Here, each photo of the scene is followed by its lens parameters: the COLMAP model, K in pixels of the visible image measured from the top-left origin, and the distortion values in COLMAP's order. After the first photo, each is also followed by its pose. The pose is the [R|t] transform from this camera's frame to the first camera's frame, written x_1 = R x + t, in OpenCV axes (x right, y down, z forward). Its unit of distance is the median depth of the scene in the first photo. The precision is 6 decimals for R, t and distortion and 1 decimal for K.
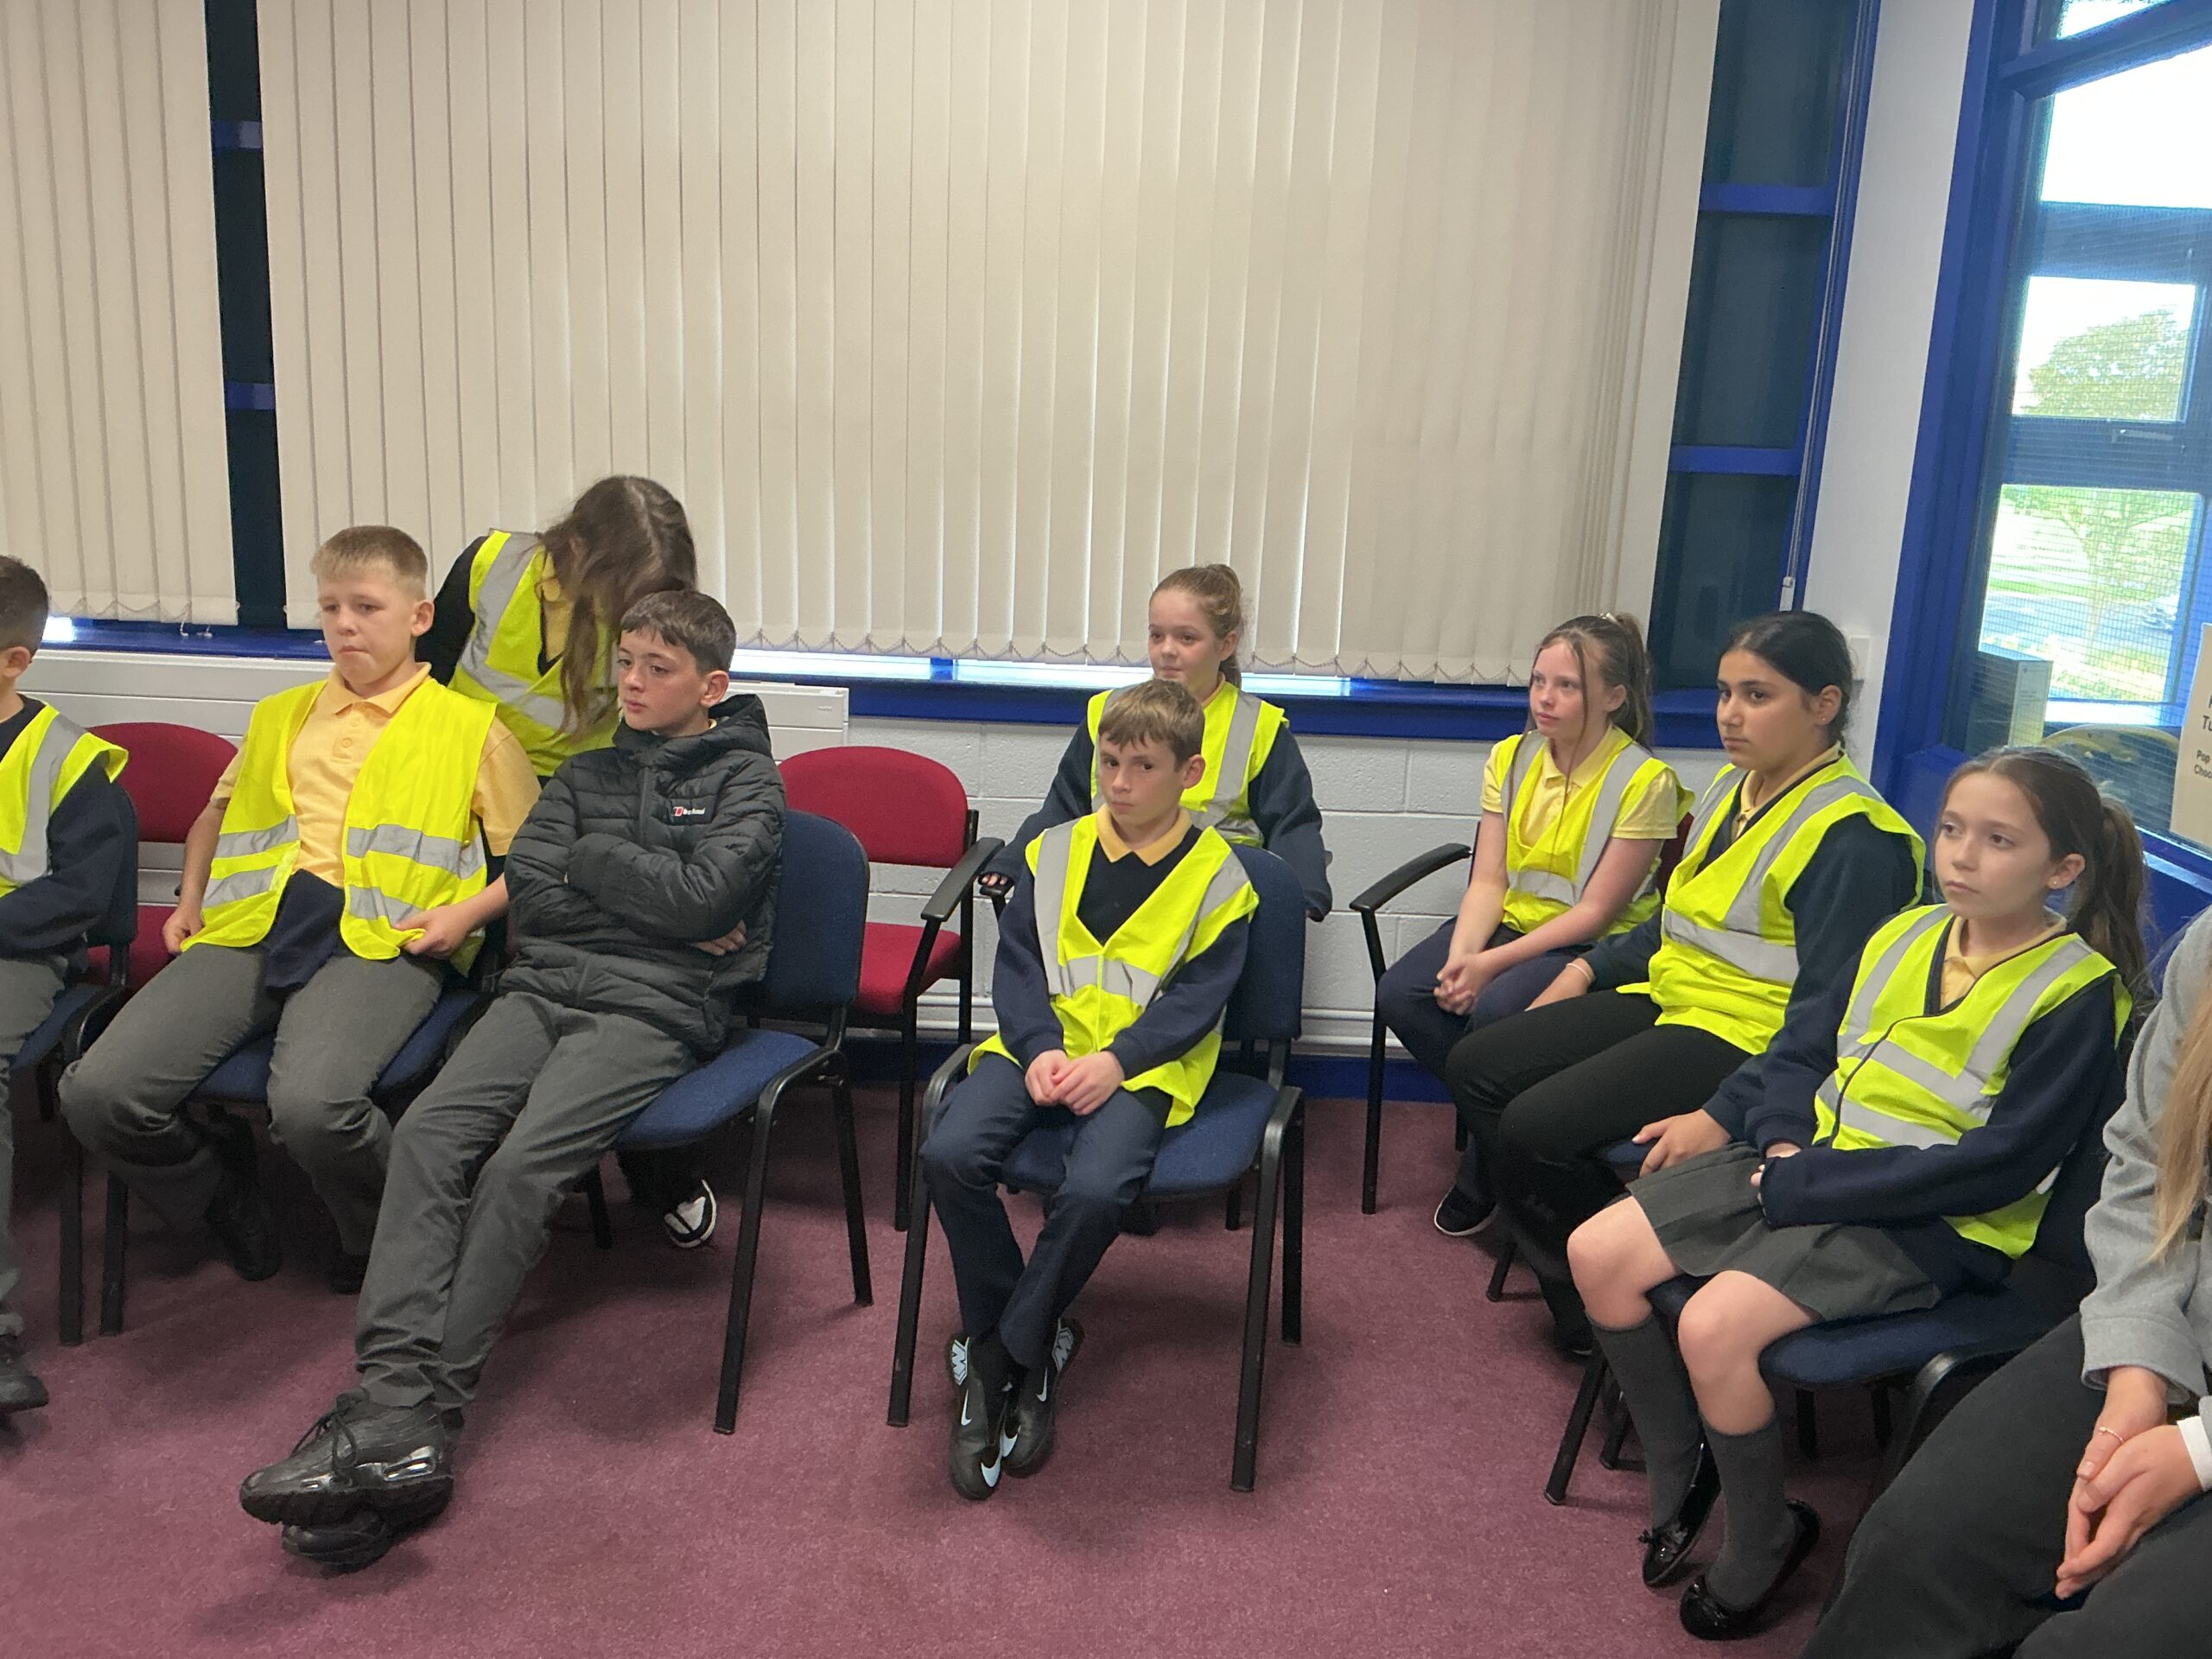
lens RADIAL K [[1817.7, 0, 1102.4], [0, 1817.7, 824.4], [0, 0, 1]] dist [0.161027, -0.353805]
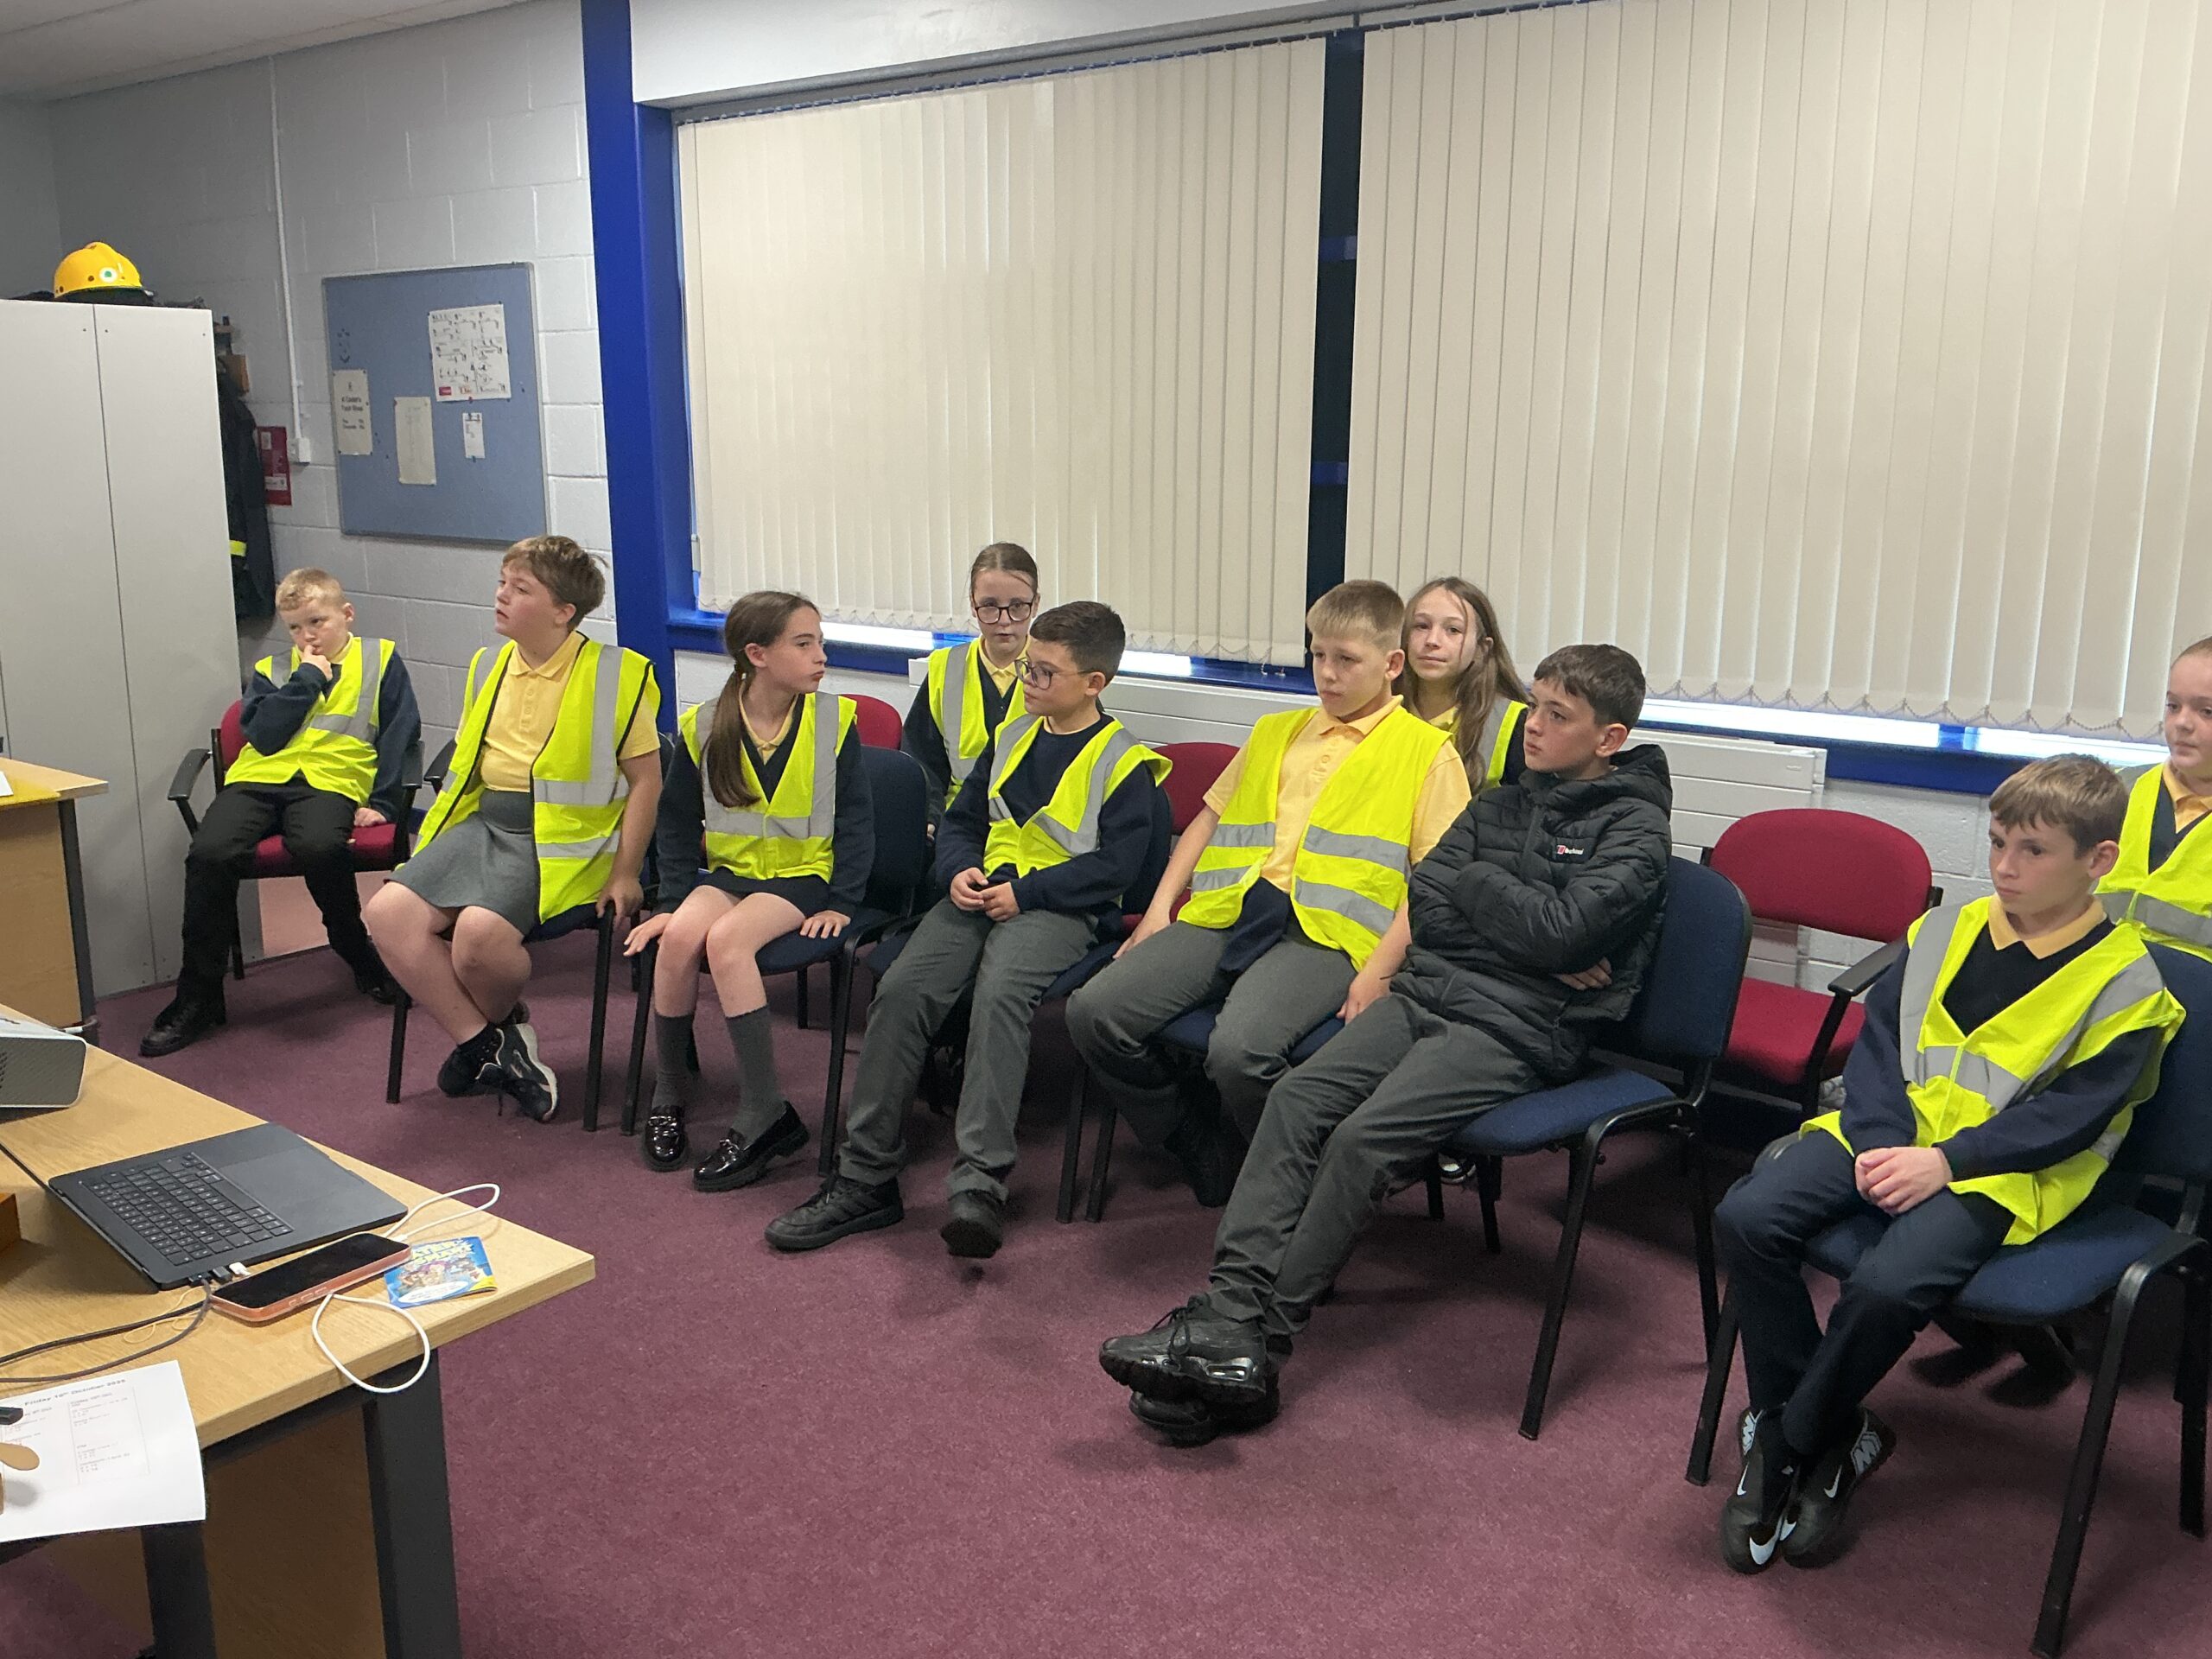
lens RADIAL K [[1817.7, 0, 1102.4], [0, 1817.7, 824.4], [0, 0, 1]] dist [0.161027, -0.353805]
pose [[0.799565, 0.088804, -0.593977, 0.197229], [-0.107543, 0.994193, 0.003873, 0.003160], [0.590872, 0.060781, 0.804473, -0.015451]]
